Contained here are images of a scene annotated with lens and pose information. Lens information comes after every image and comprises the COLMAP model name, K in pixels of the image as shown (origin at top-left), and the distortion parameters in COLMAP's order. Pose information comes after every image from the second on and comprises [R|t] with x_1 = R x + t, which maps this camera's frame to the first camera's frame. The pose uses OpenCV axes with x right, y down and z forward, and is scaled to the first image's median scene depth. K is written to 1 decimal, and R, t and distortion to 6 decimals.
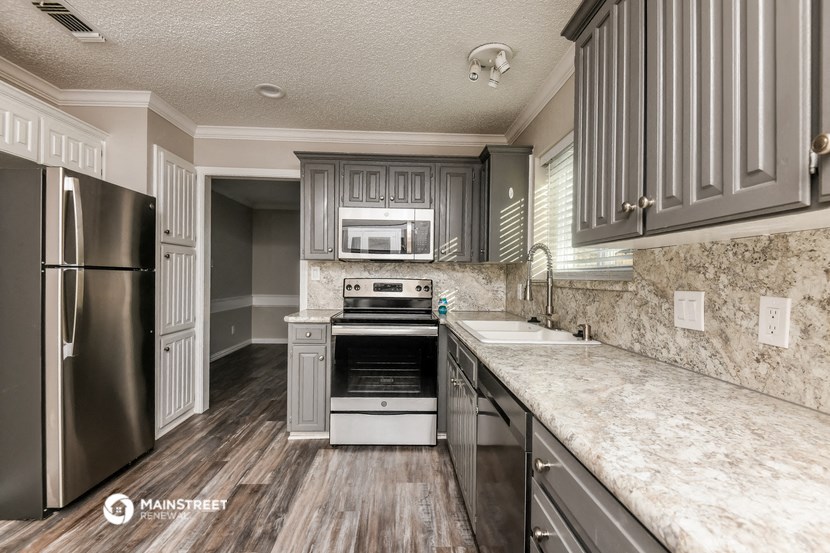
lens RADIAL K [[381.8, 0, 410.6], [0, 381.8, 280.9], [0, 0, 1]] dist [-0.001410, -0.001171]
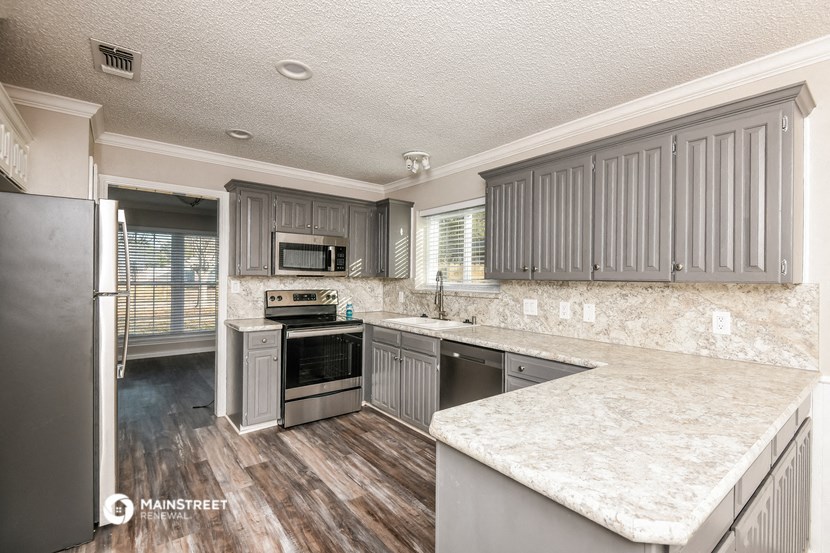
lens RADIAL K [[381.8, 0, 410.6], [0, 381.8, 280.9], [0, 0, 1]] dist [-0.001410, -0.001171]
pose [[0.807657, -0.011230, 0.589546, -0.642238], [0.005990, 0.999923, 0.010842, -0.058969], [-0.589623, -0.005225, 0.807662, -0.246162]]
